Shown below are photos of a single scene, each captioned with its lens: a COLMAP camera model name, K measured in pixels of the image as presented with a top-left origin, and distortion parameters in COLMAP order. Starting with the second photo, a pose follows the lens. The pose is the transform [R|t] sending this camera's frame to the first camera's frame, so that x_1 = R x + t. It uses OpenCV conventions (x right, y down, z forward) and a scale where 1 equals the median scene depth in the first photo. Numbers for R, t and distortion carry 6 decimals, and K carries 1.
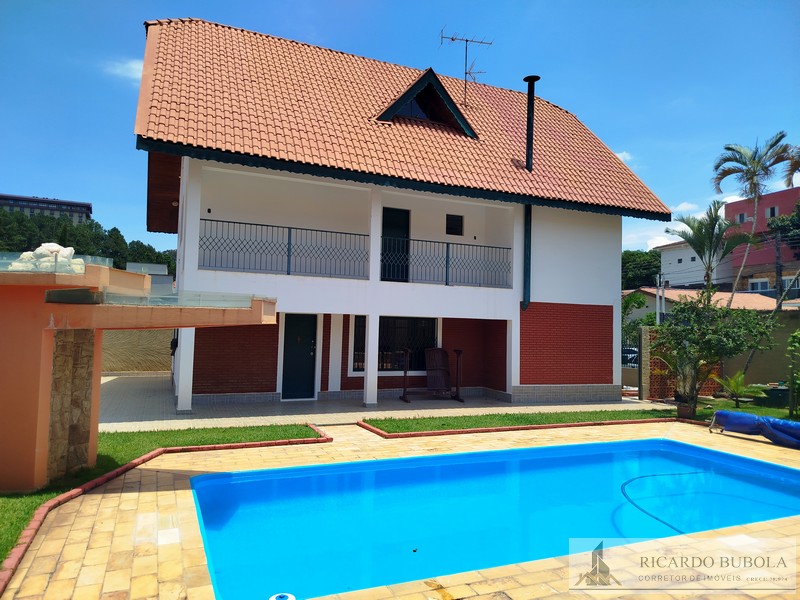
lens RADIAL K [[555.5, 0, 403.7], [0, 555.5, 296.0], [0, 0, 1]] dist [0.076292, -0.097607]
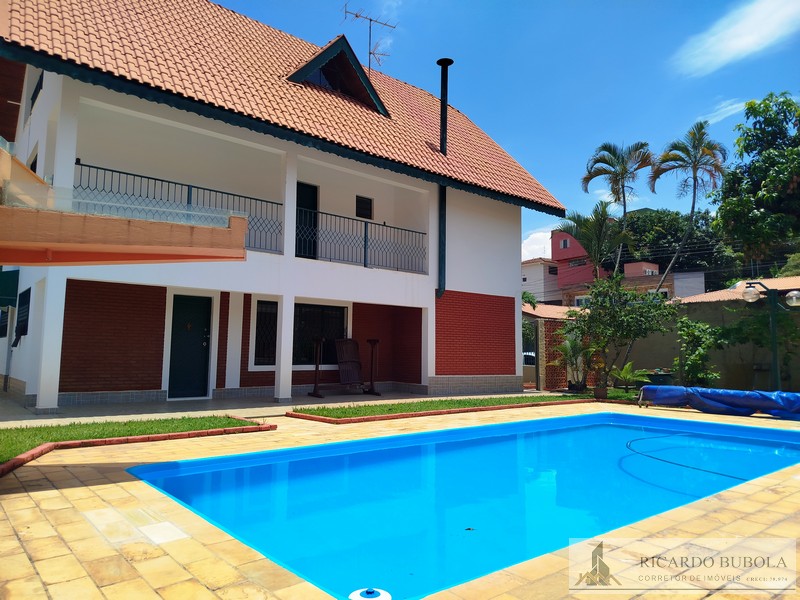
lens RADIAL K [[555.5, 0, 403.7], [0, 555.5, 296.0], [0, 0, 1]] dist [0.076292, -0.097607]
pose [[0.958223, 0.017222, 0.285504, -0.121641], [-0.005668, 0.999133, -0.041246, 0.065184], [-0.285967, 0.037905, 0.957490, 0.106455]]
